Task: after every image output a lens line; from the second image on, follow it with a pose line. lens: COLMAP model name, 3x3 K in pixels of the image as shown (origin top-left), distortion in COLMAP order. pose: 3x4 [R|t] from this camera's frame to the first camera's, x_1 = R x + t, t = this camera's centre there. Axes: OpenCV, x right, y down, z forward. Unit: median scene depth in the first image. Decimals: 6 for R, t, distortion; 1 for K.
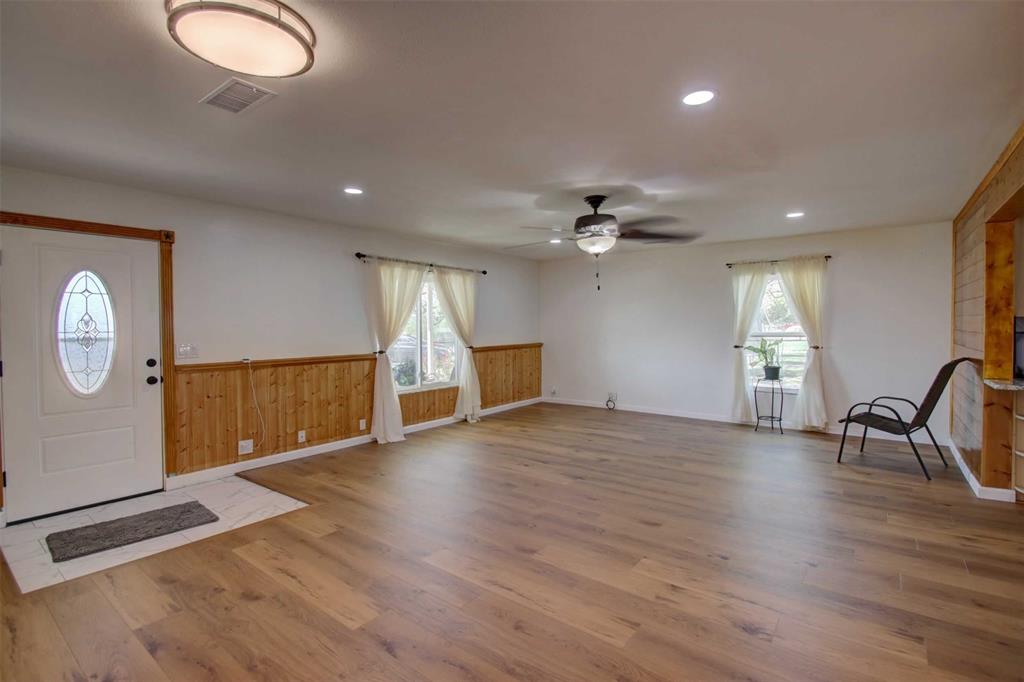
lens RADIAL K [[481.2, 0, 530.2], [0, 481.2, 342.8], [0, 0, 1]] dist [-0.003168, -0.002869]
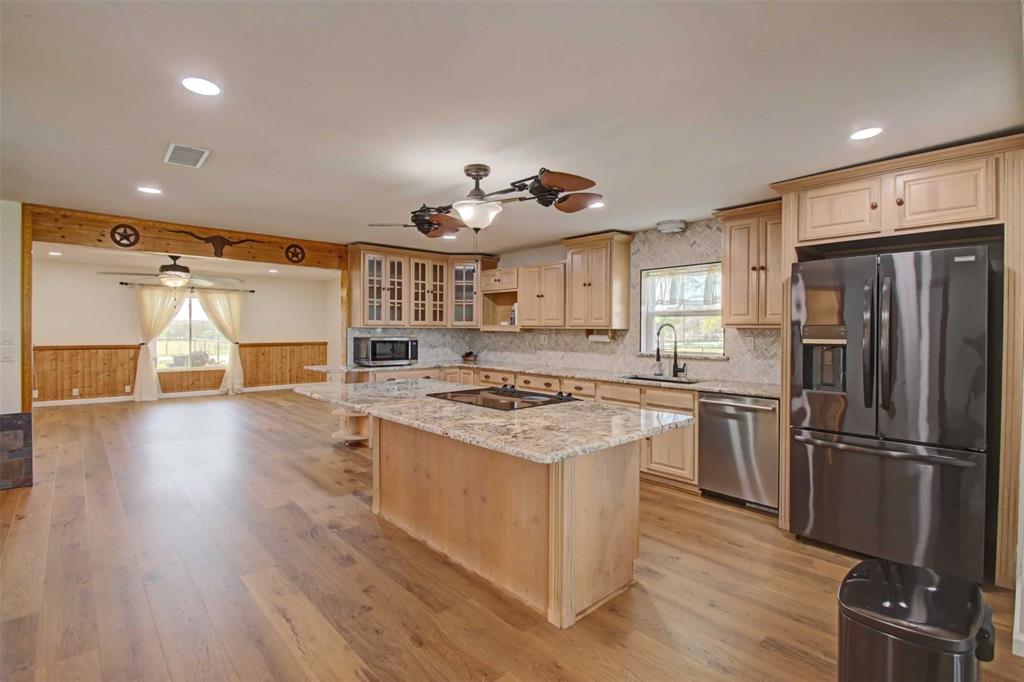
lens RADIAL K [[481.2, 0, 517.8], [0, 481.2, 338.1], [0, 0, 1]] dist [-0.003168, -0.002869]
pose [[0.984939, 0.019698, -0.171778, 1.233305], [-0.022887, 0.999600, -0.016602, -0.001730], [0.171382, 0.020284, 0.984996, -0.360483]]
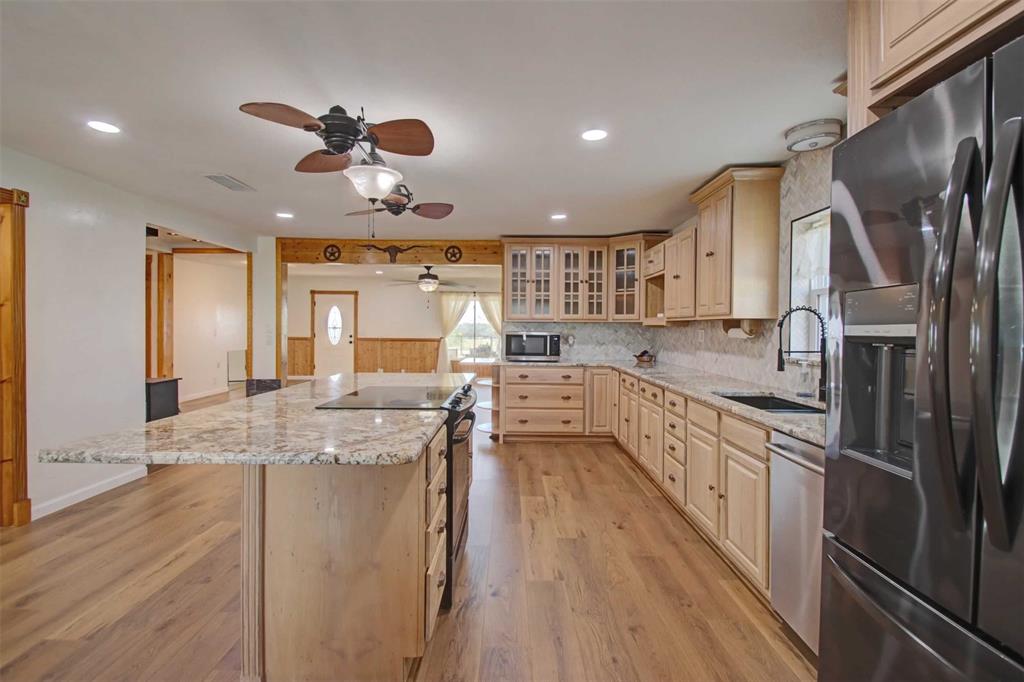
lens RADIAL K [[481.2, 0, 508.7], [0, 481.2, 337.7], [0, 0, 1]] dist [-0.003168, -0.002869]
pose [[0.609176, 0.031190, -0.792422, 1.547745], [-0.043166, 0.999049, 0.006140, -0.005827], [0.791860, 0.030465, 0.609943, -0.018074]]
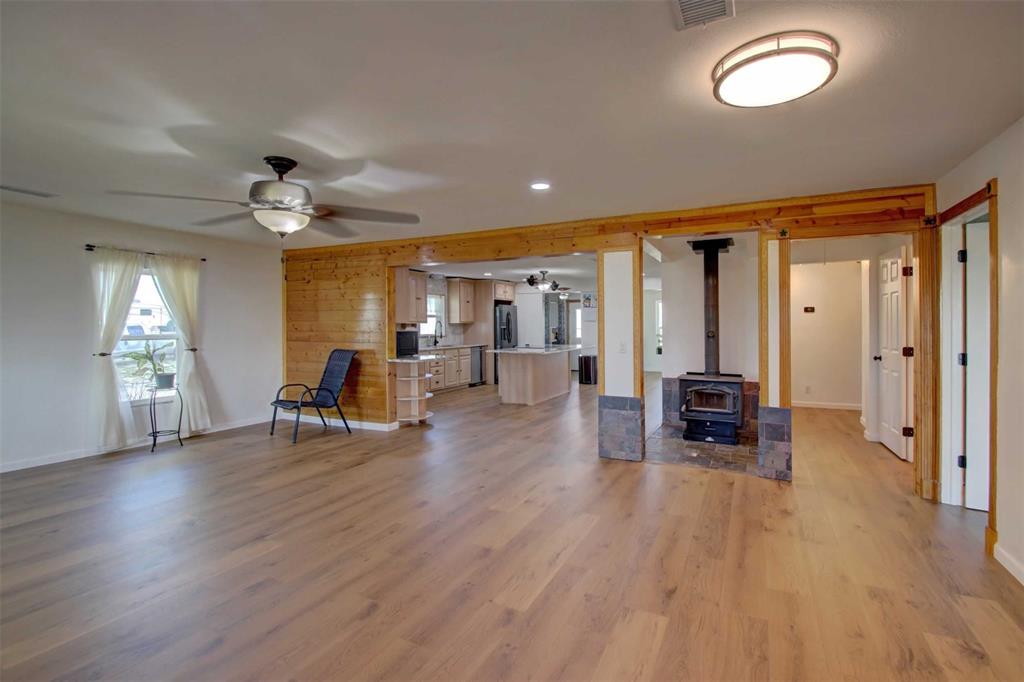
lens RADIAL K [[481.2, 0, 505.0], [0, 481.2, 324.4], [0, 0, 1]] dist [-0.003168, -0.002869]
pose [[-0.171084, 0.012528, 0.985177, -0.516604], [0.036072, 0.999328, -0.006444, -0.013559], [-0.984596, 0.034435, -0.171421, 0.582910]]
